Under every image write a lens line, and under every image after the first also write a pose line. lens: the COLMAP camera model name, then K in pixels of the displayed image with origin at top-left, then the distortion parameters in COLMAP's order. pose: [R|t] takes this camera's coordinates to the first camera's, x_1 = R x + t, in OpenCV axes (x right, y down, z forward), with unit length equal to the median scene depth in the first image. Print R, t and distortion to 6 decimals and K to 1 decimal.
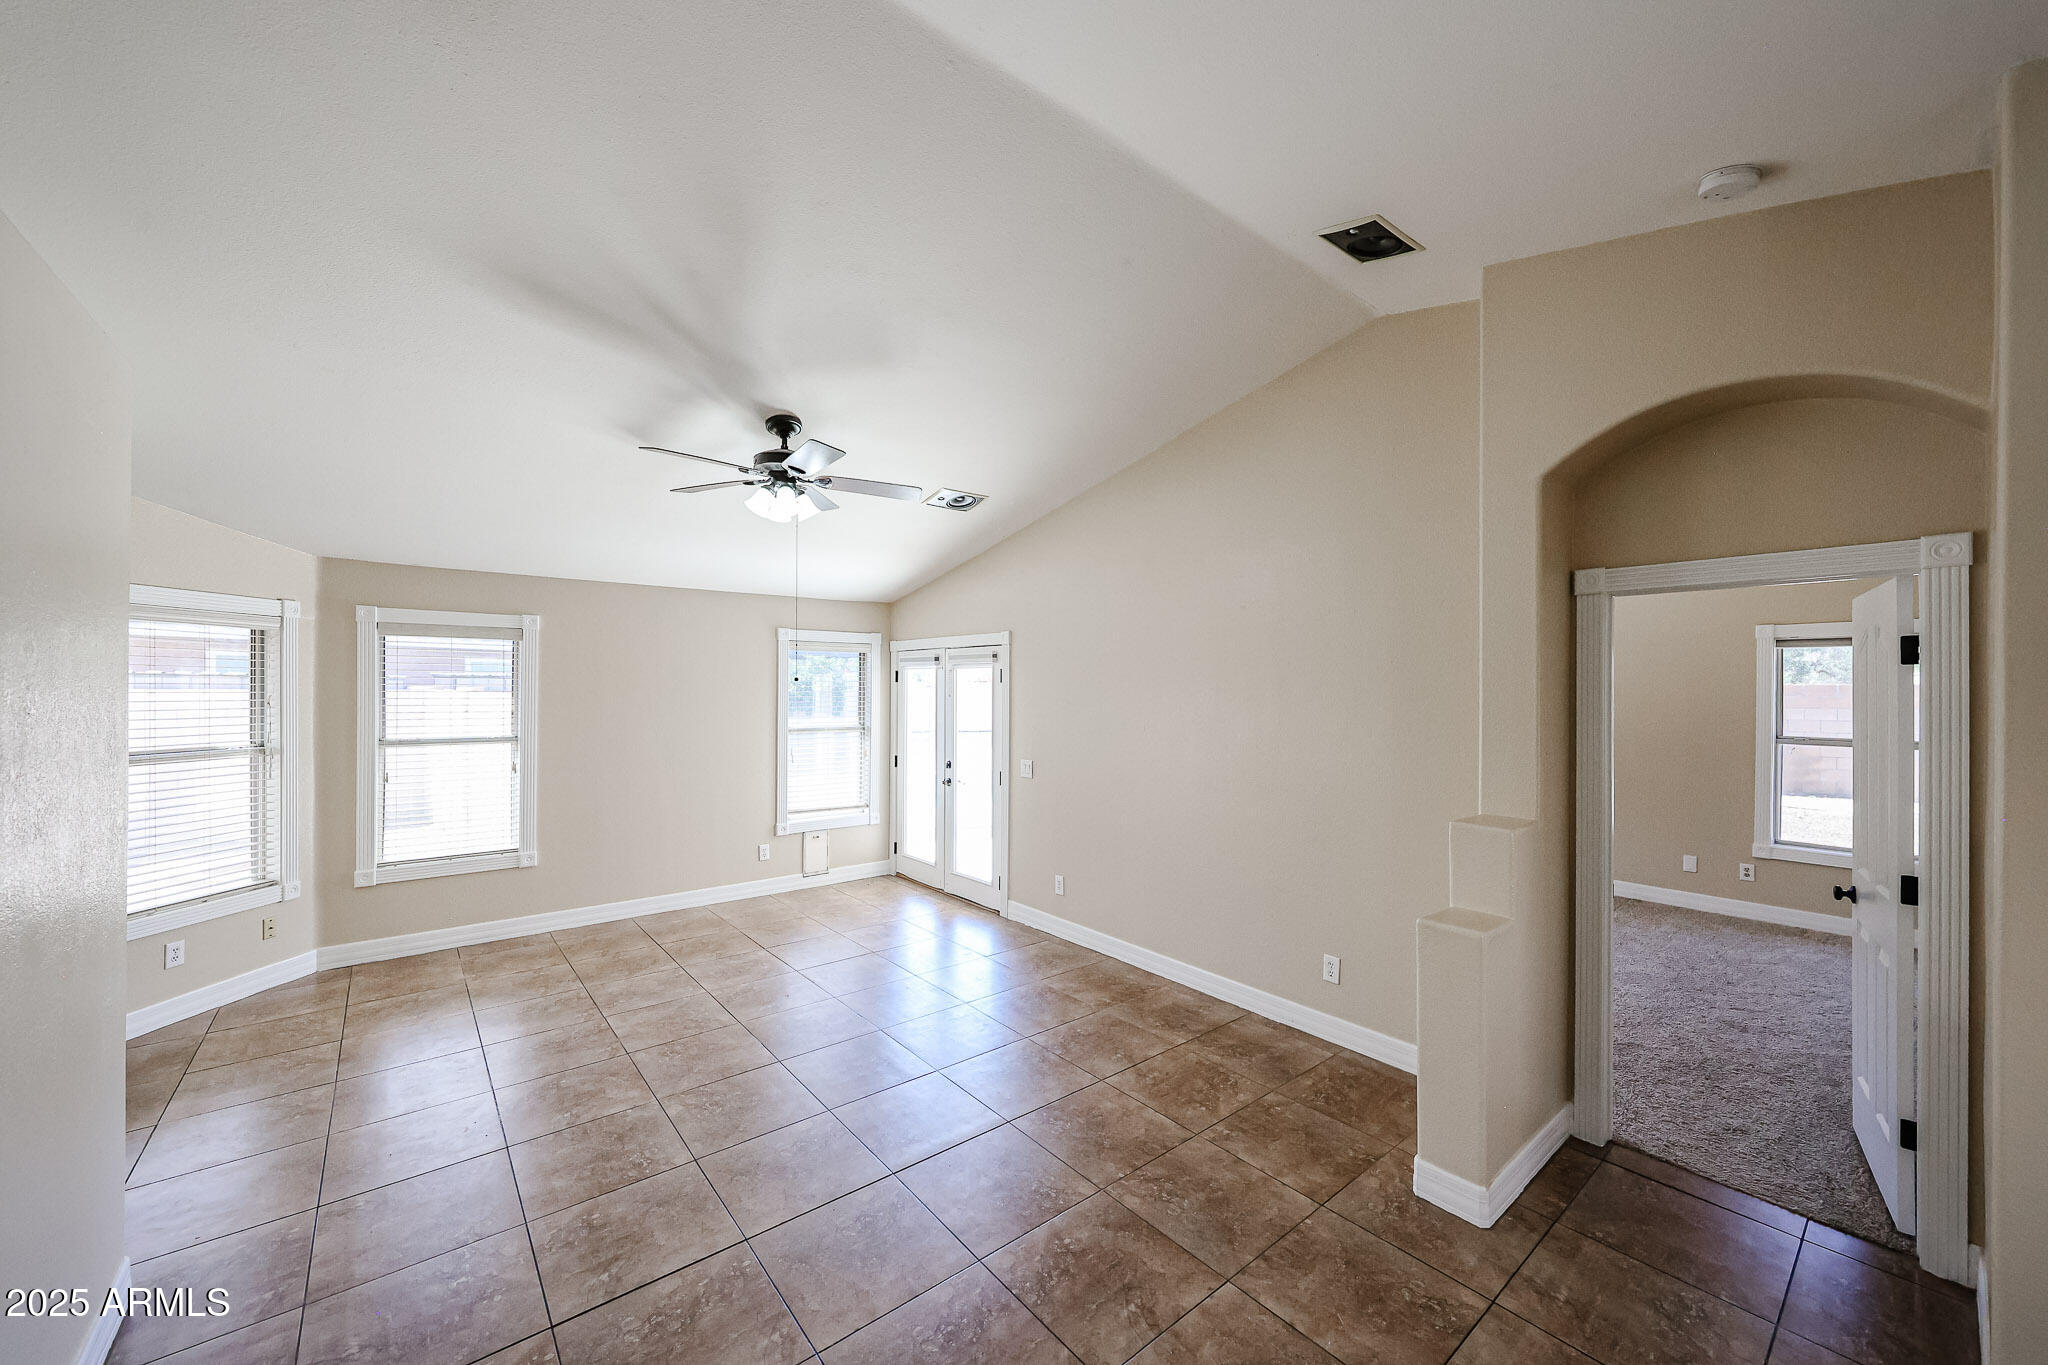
lens RADIAL K [[764.0, 0, 1029.7], [0, 764.0, 689.8], [0, 0, 1]] dist [0.001329, -0.000486]
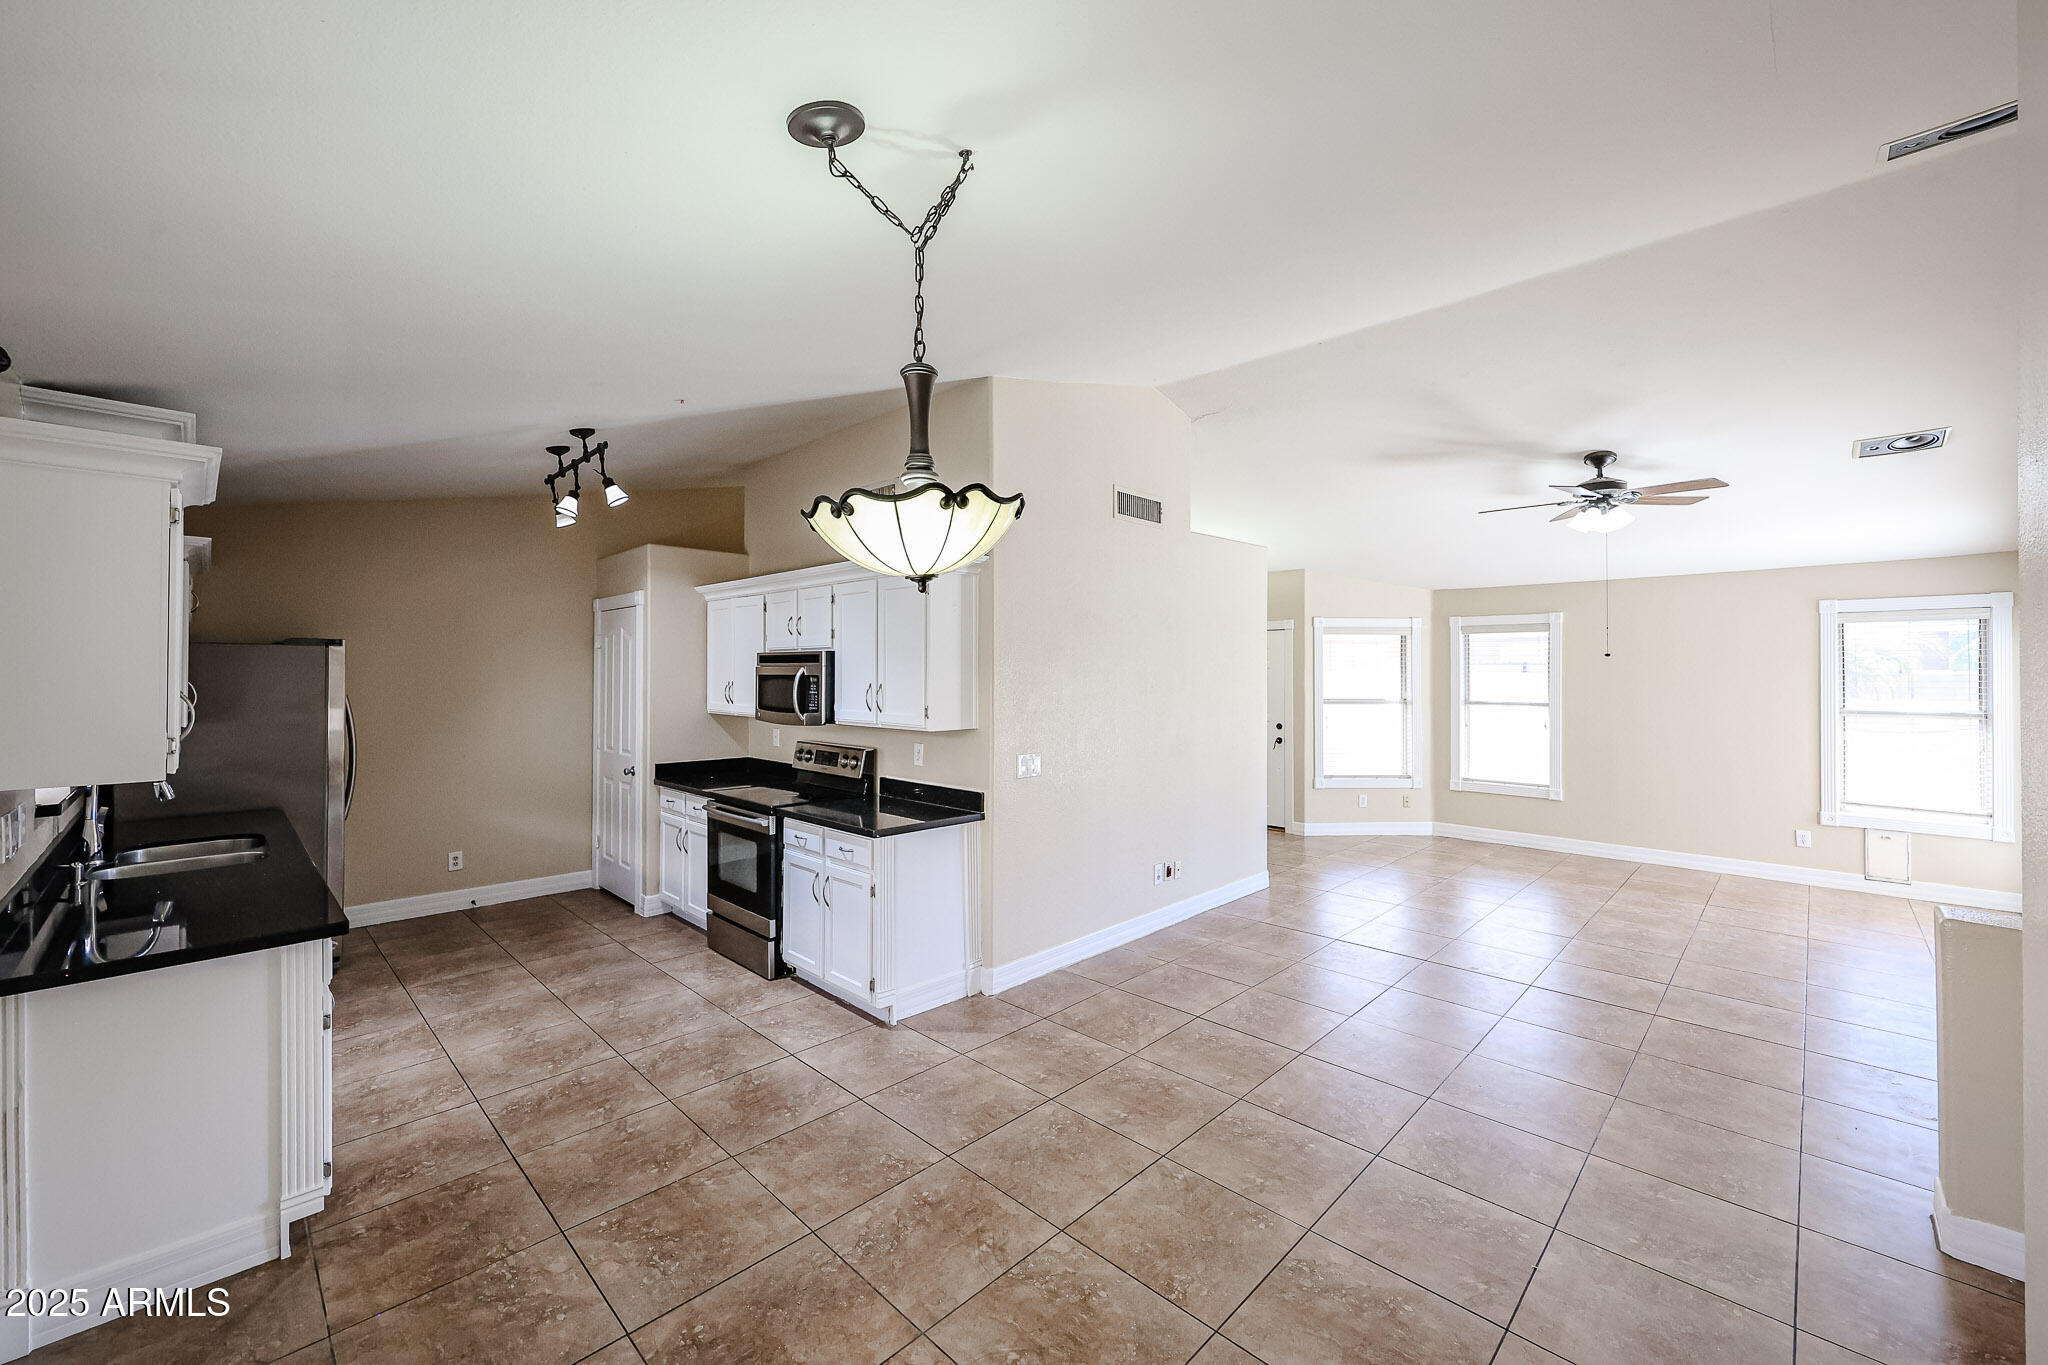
lens RADIAL K [[799.3, 0, 1019.6], [0, 799.3, 664.7], [0, 0, 1]] dist [-0.003048, 0.000067]
pose [[0.098963, -0.013525, -0.994999, 0.733229], [-0.001437, 0.999905, -0.013735, 0.016673], [0.995090, 0.002789, 0.098934, -0.085642]]
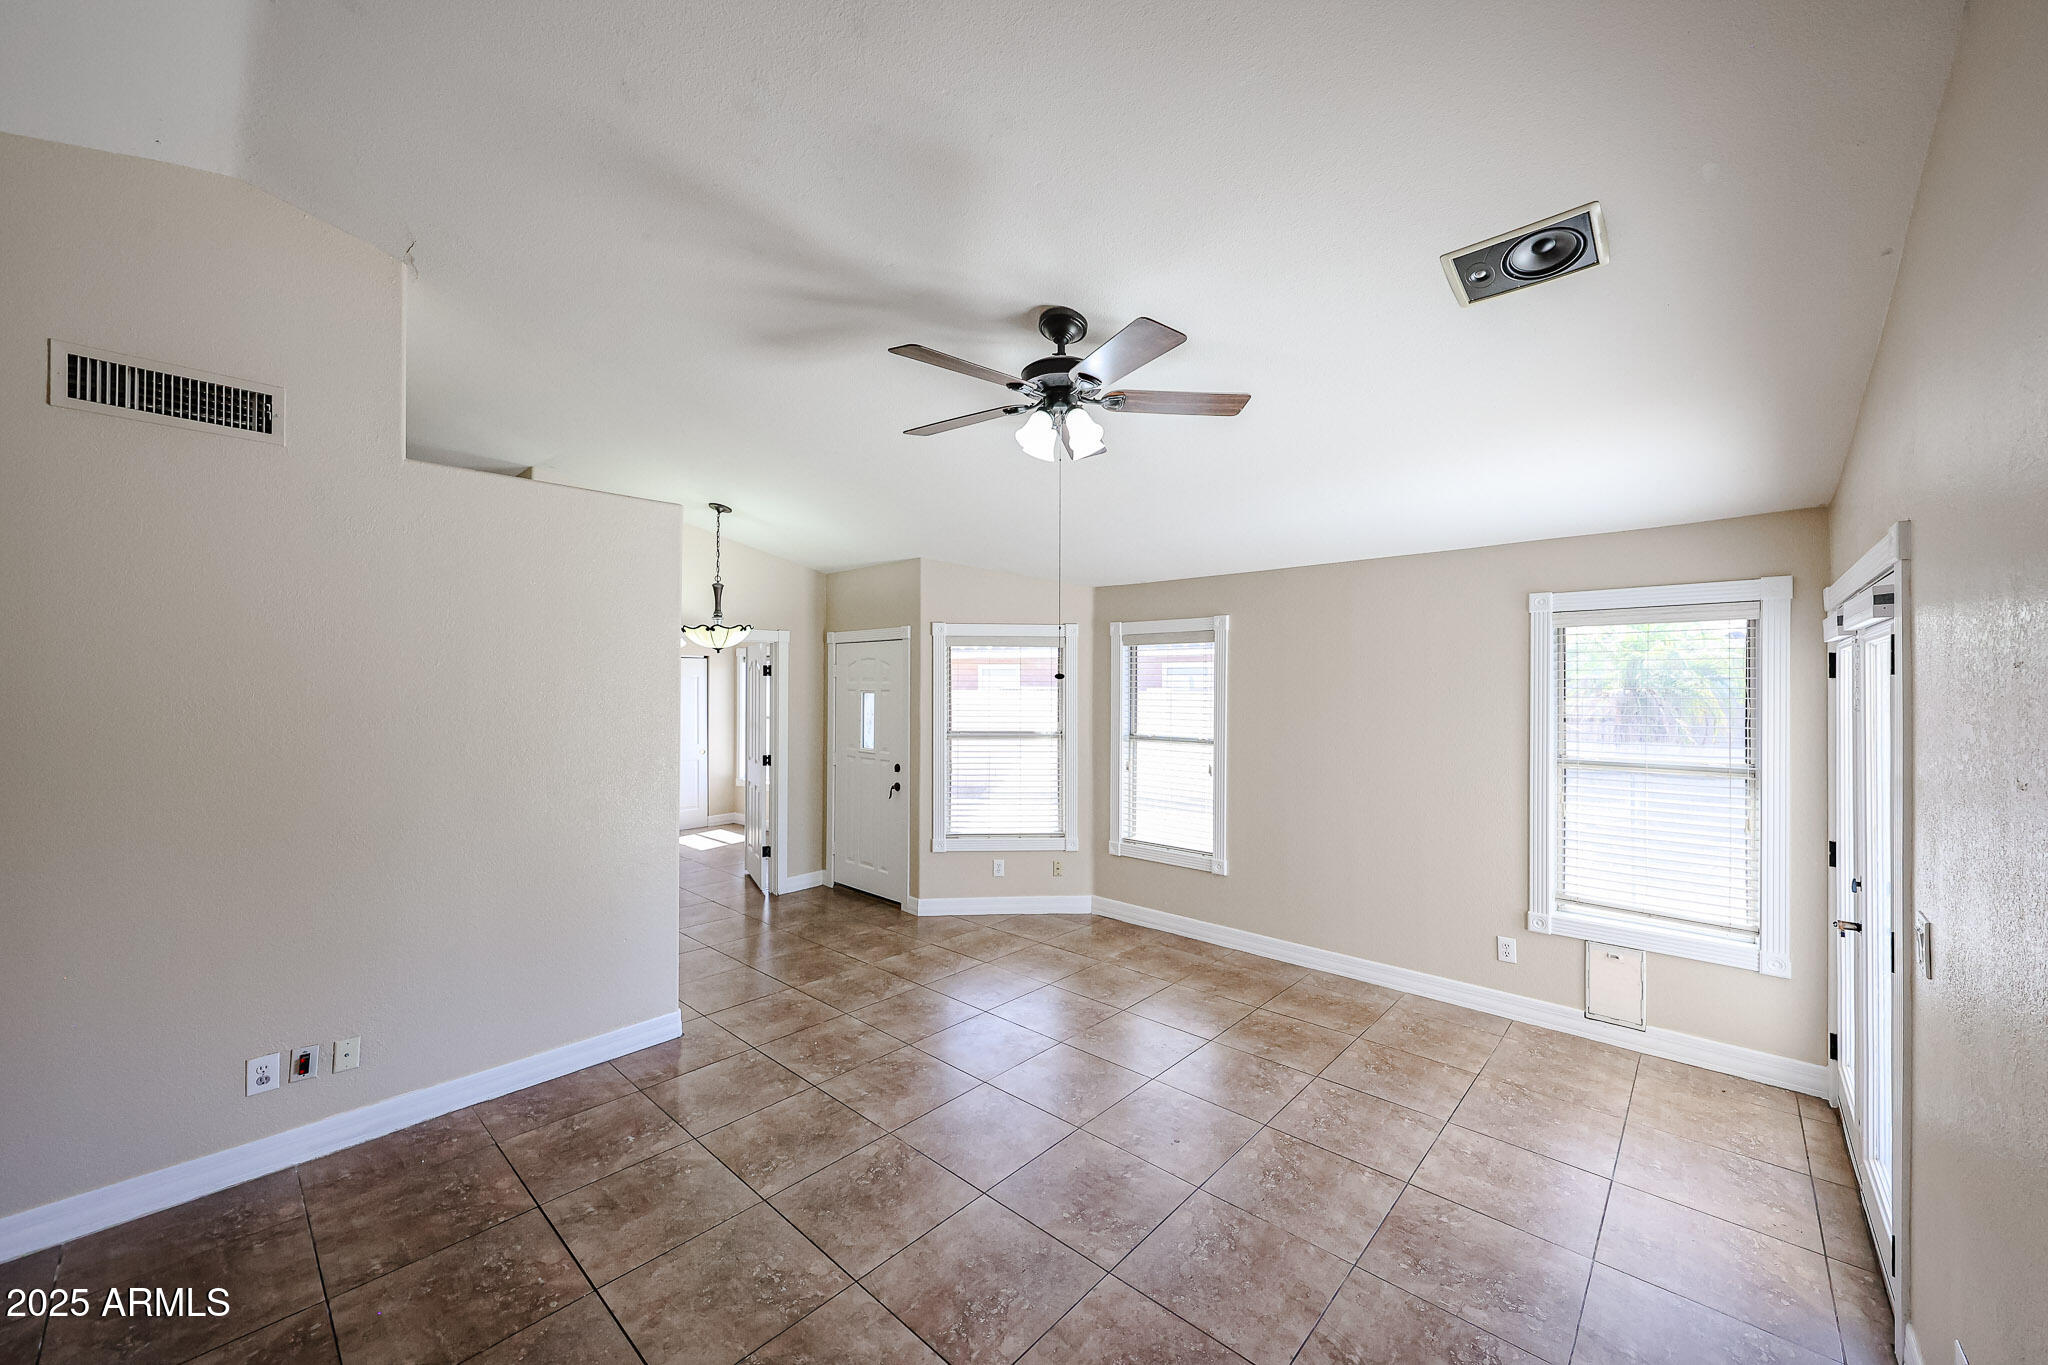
lens RADIAL K [[764.0, 0, 1016.0], [0, 764.0, 687.0], [0, 0, 1]] dist [0.001329, -0.000486]
pose [[0.136814, -0.005298, -0.990583, 0.307351], [-0.003788, 0.999976, -0.005871, -0.000212], [0.990590, 0.004556, 0.136790, 0.690122]]
